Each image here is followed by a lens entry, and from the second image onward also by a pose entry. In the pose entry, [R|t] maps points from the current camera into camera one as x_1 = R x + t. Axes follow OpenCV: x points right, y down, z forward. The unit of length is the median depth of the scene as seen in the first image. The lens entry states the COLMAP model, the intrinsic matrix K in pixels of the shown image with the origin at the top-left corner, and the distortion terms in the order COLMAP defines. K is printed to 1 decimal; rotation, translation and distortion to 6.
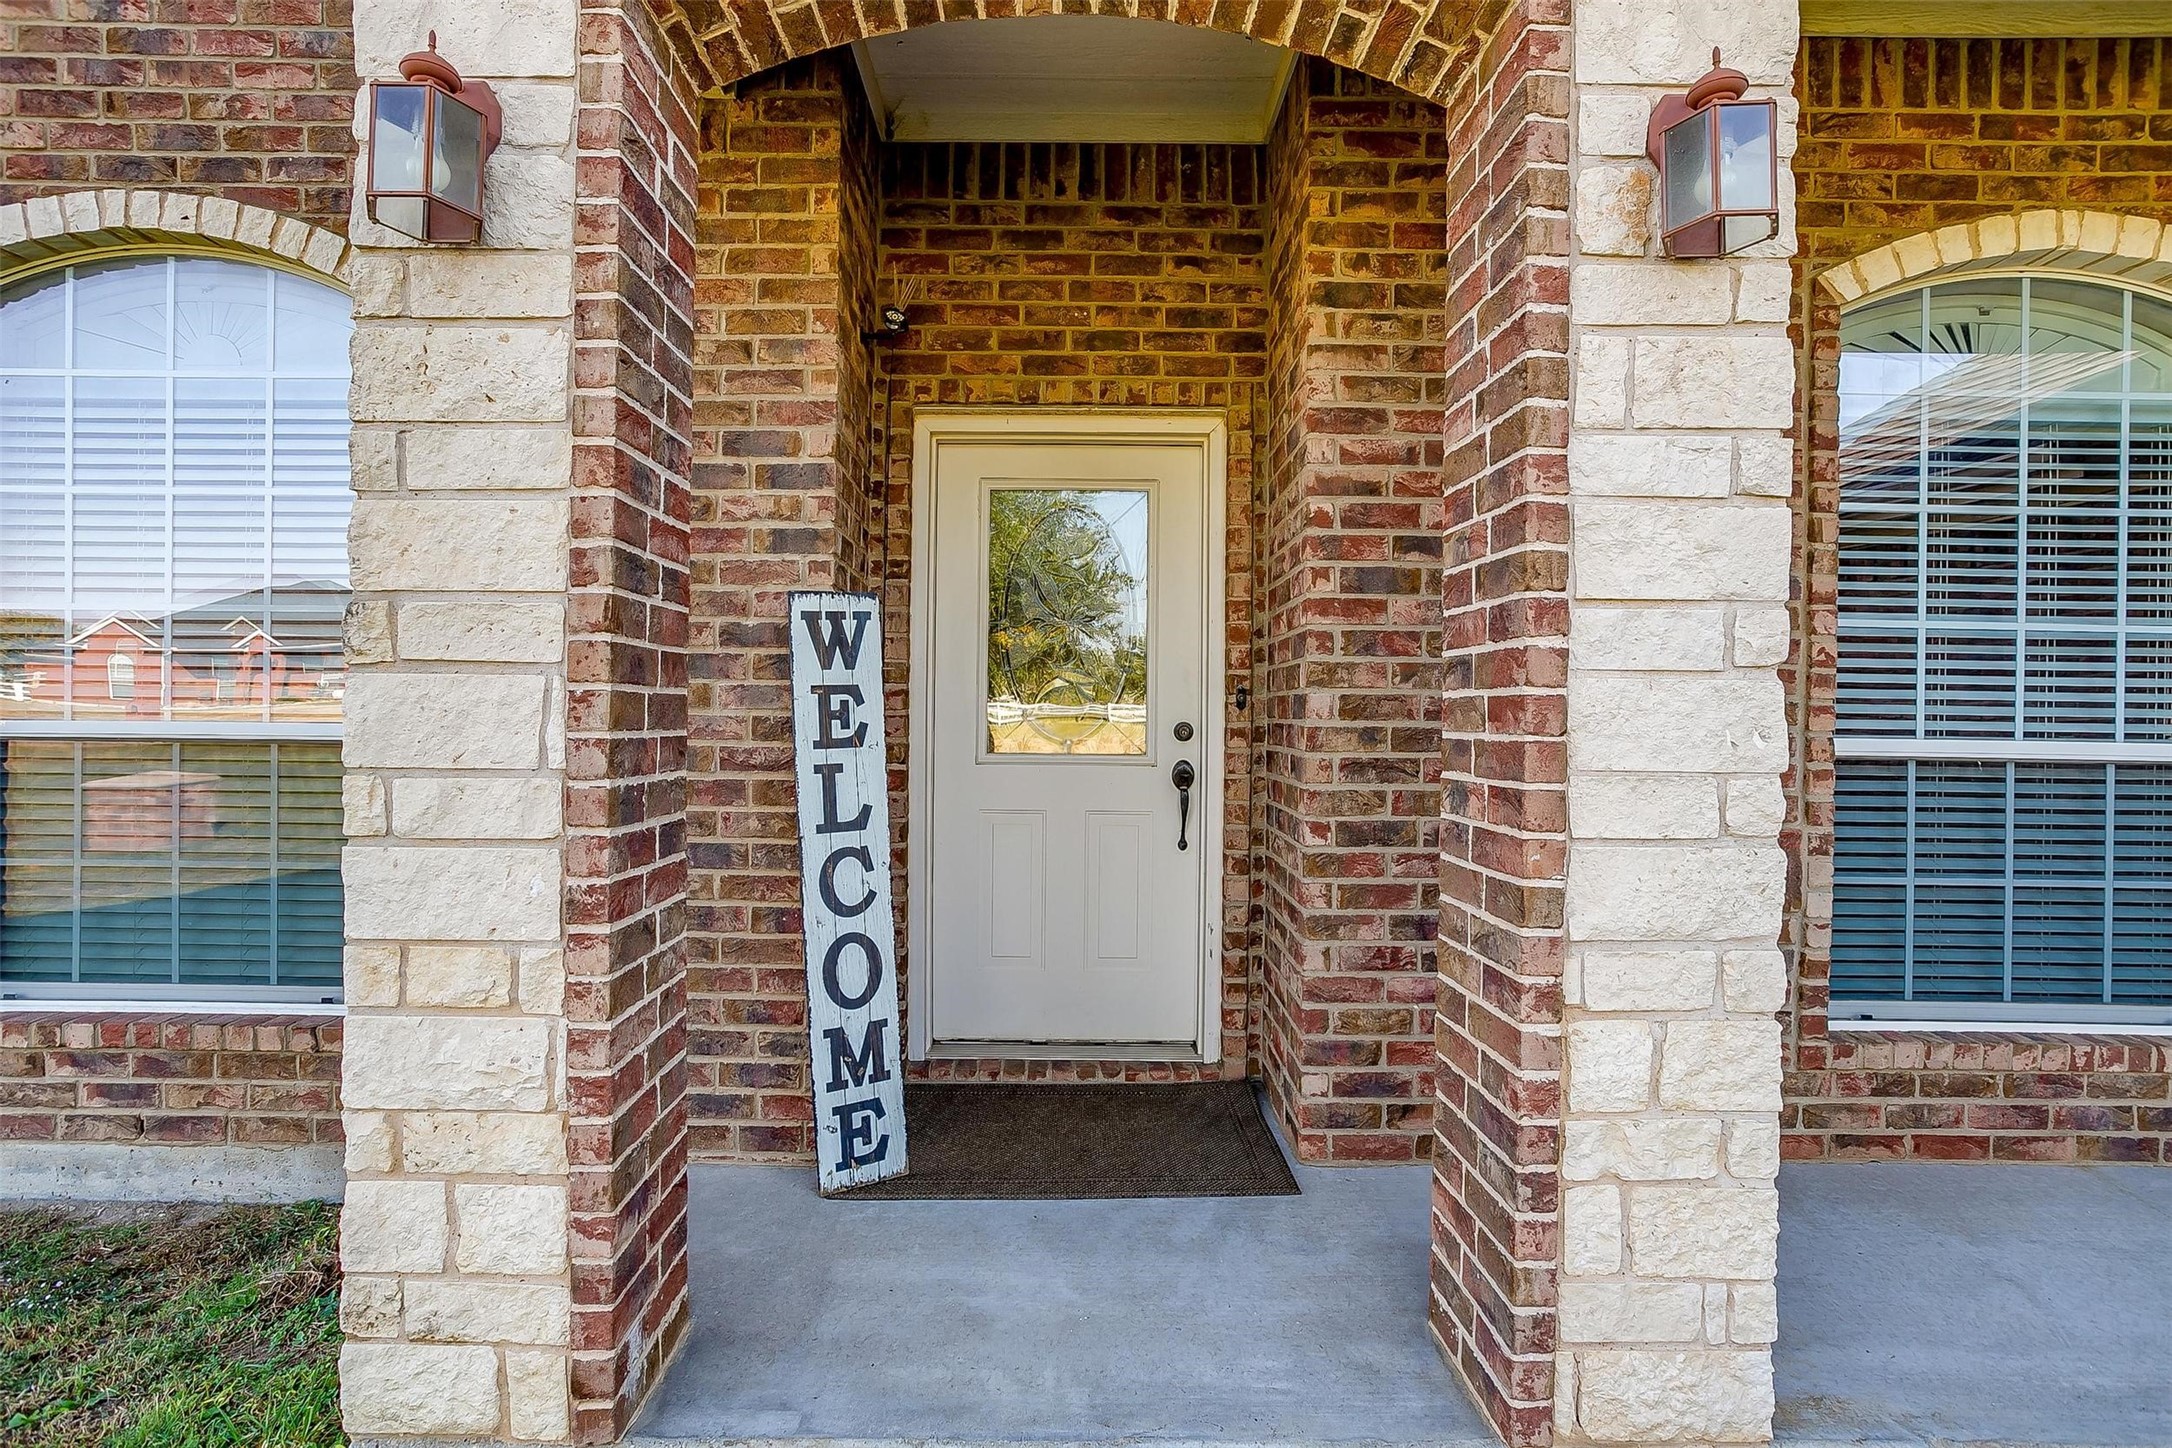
lens RADIAL K [[1065.0, 0, 1085.3], [0, 1065.0, 719.5], [0, 0, 1]] dist [-0.050688, 0.031648]
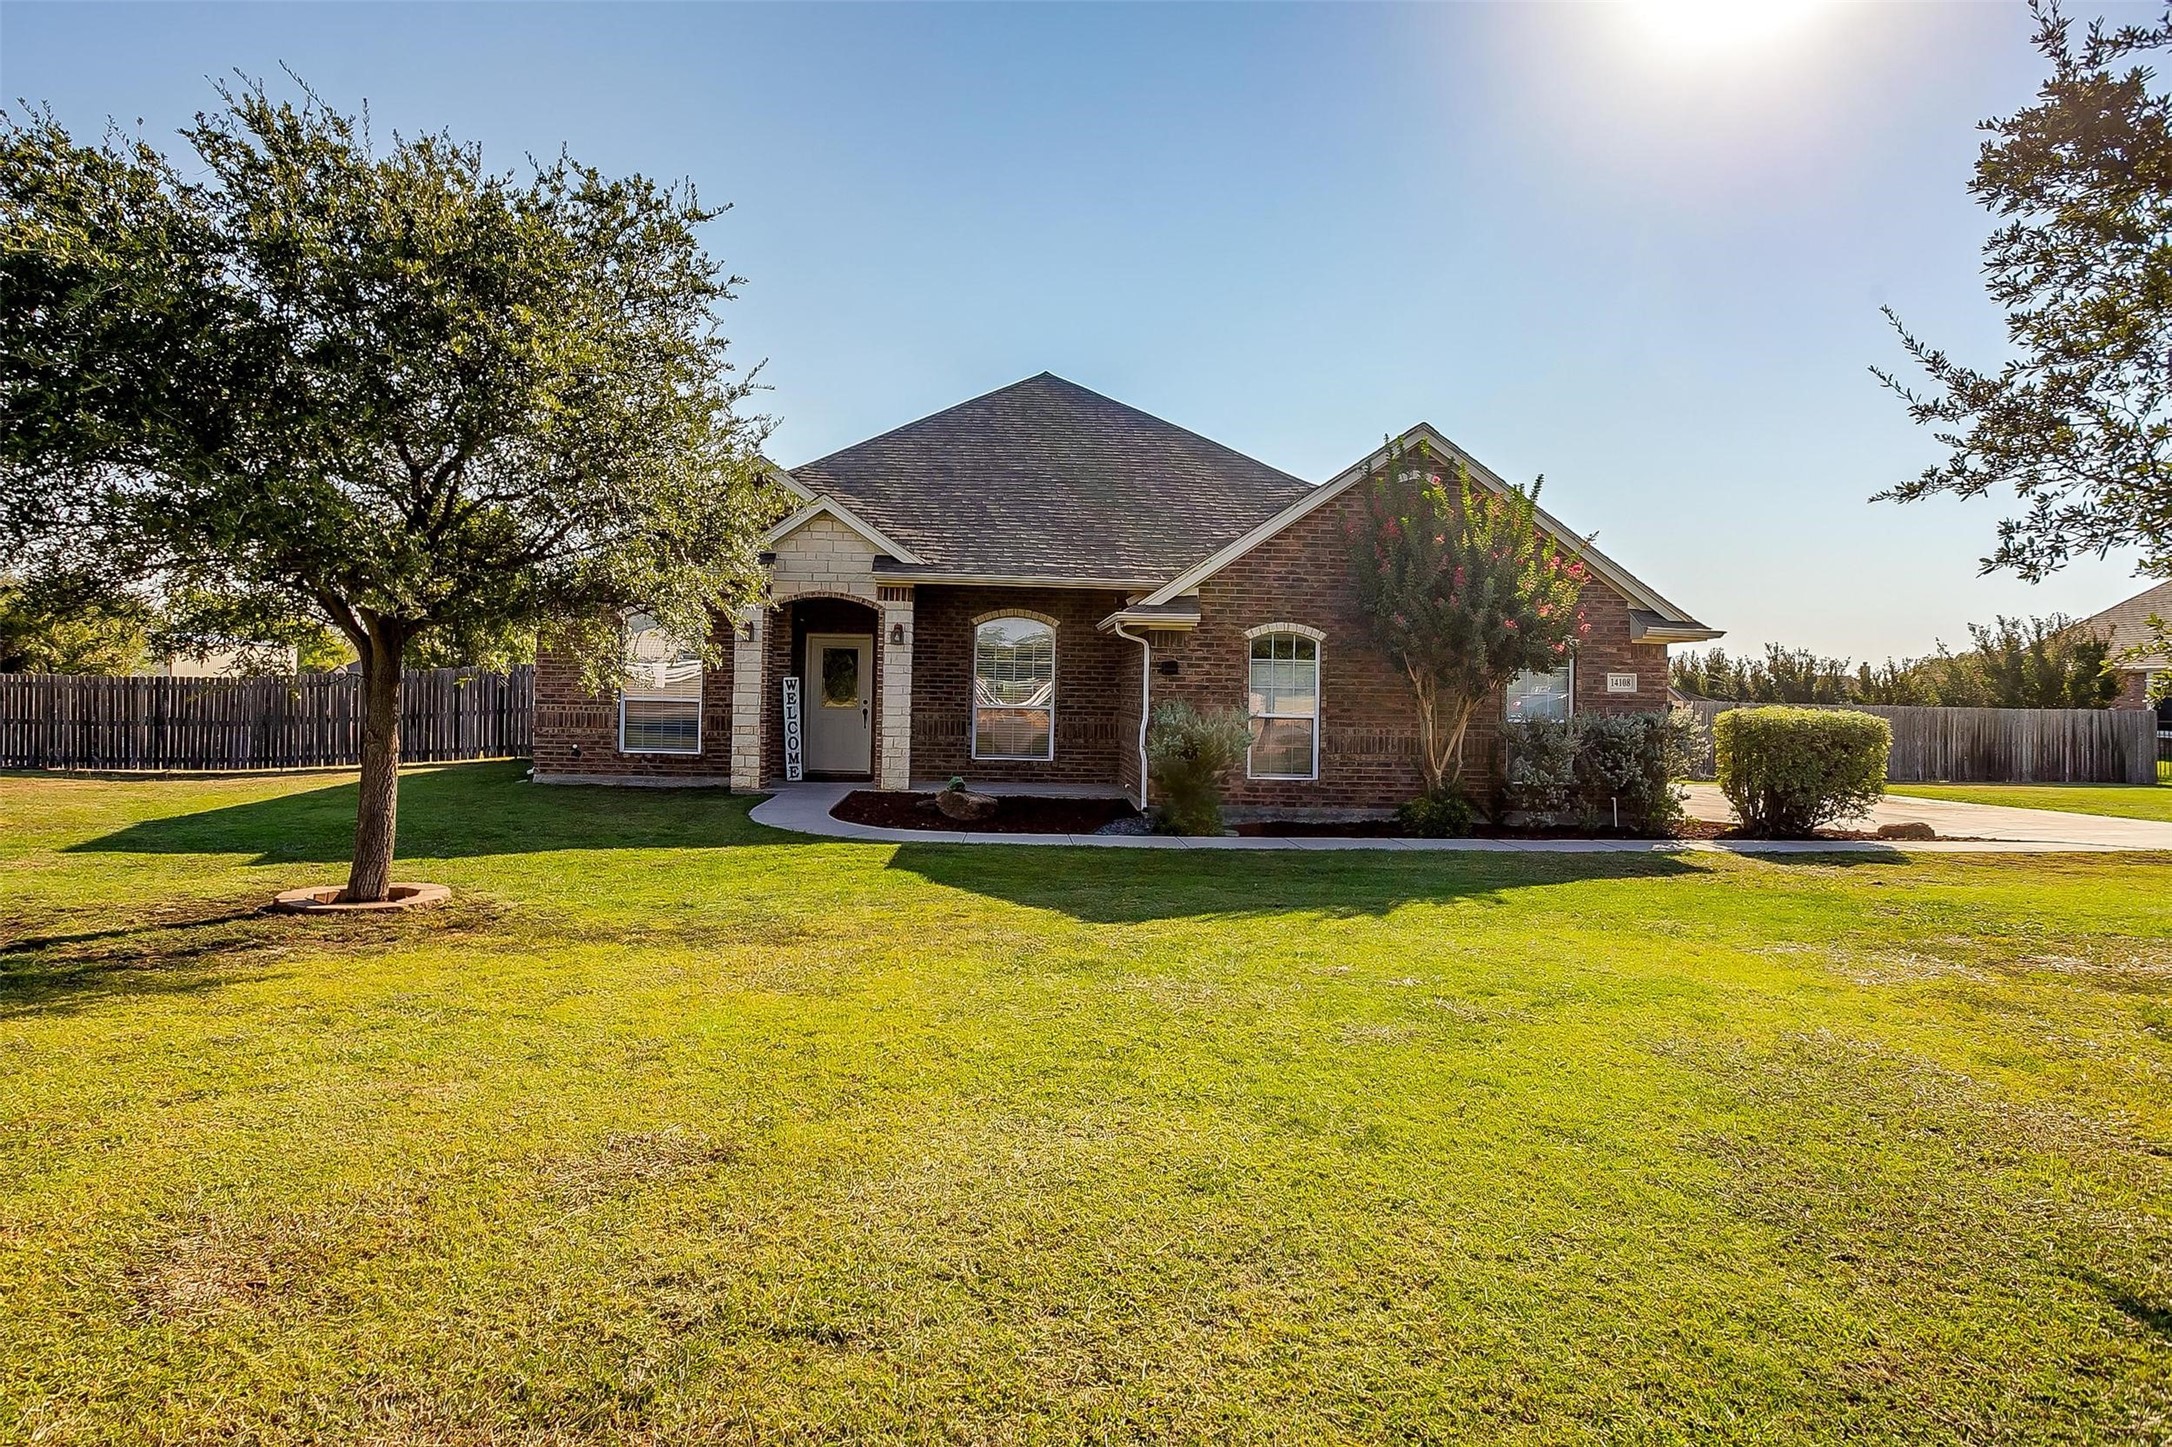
lens RADIAL K [[1065.0, 0, 1085.3], [0, 1065.0, 719.0], [0, 0, 1]] dist [-0.050688, 0.031648]
pose [[0.997182, 0.008884, 0.074491, 0.930371], [-0.010086, 0.999825, 0.015777, 0.000686], [-0.074338, -0.016484, 0.997097, -4.870525]]
